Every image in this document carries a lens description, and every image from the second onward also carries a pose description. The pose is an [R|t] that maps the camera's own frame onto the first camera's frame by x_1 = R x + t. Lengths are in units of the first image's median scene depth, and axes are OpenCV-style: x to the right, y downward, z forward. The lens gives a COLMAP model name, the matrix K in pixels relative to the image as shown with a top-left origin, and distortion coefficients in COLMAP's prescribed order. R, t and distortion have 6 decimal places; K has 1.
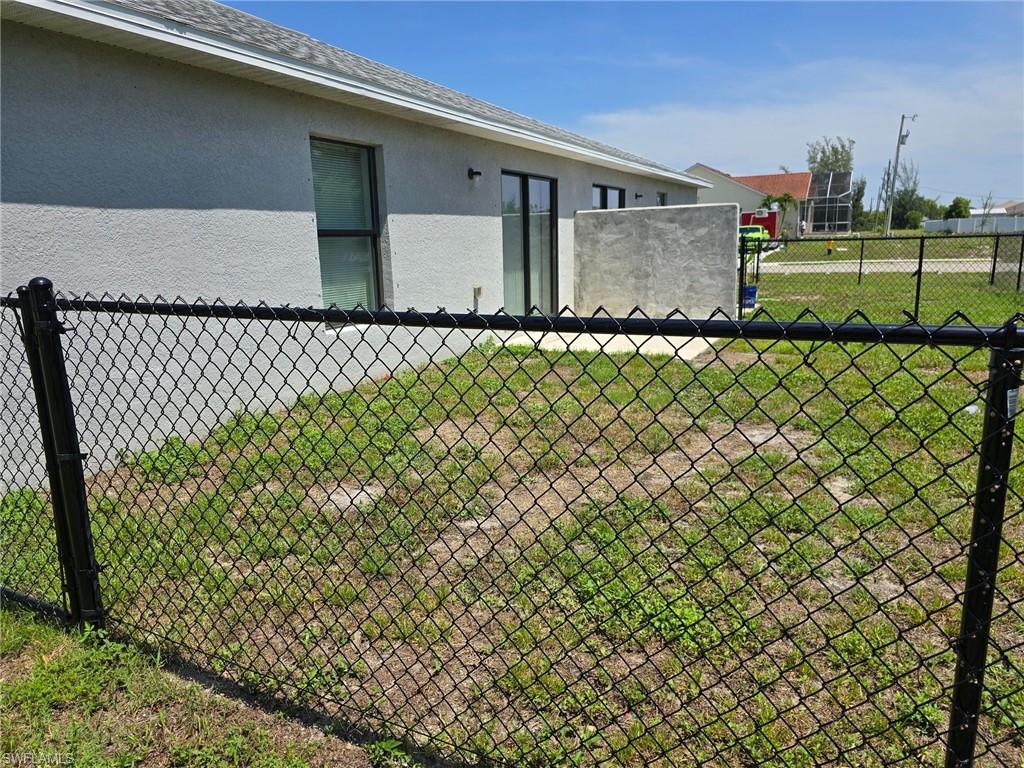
lens RADIAL K [[684.4, 0, 512.0], [0, 684.4, 384.0], [0, 0, 1]] dist [0.014828, -0.003520]
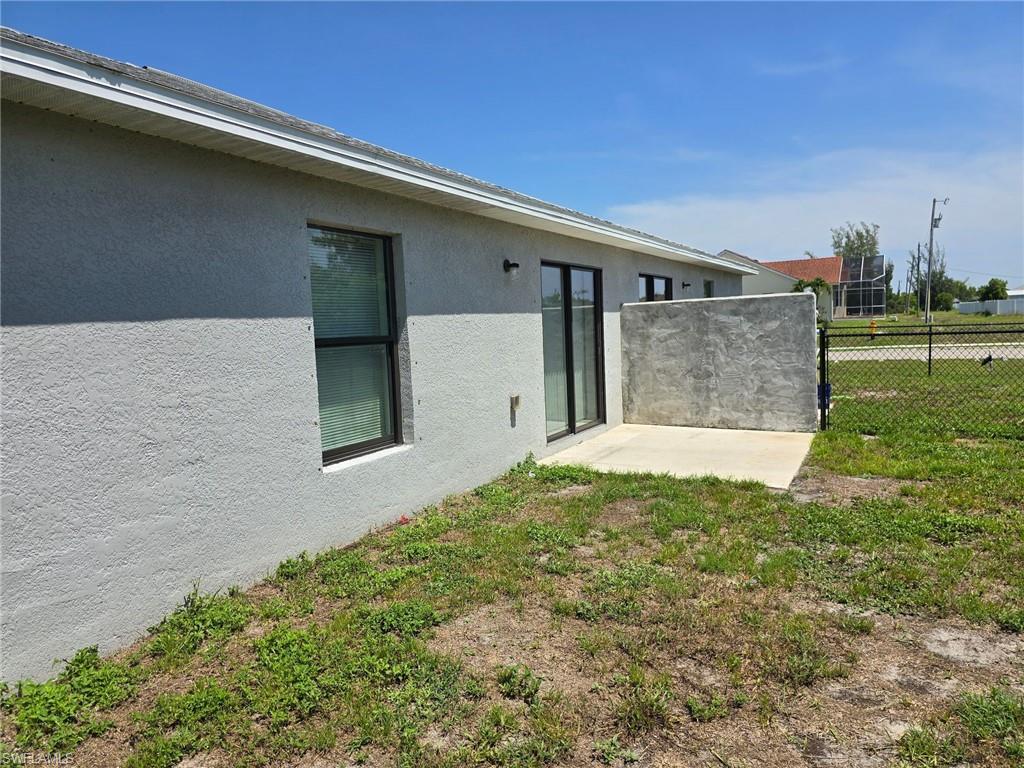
lens RADIAL K [[684.4, 0, 512.0], [0, 684.4, 384.0], [0, 0, 1]] dist [0.014828, -0.003520]
pose [[0.999094, -0.011619, -0.040941, -0.016035], [0.006467, 0.992287, -0.123794, -0.042710], [0.042064, 0.123417, 0.991463, 0.134803]]
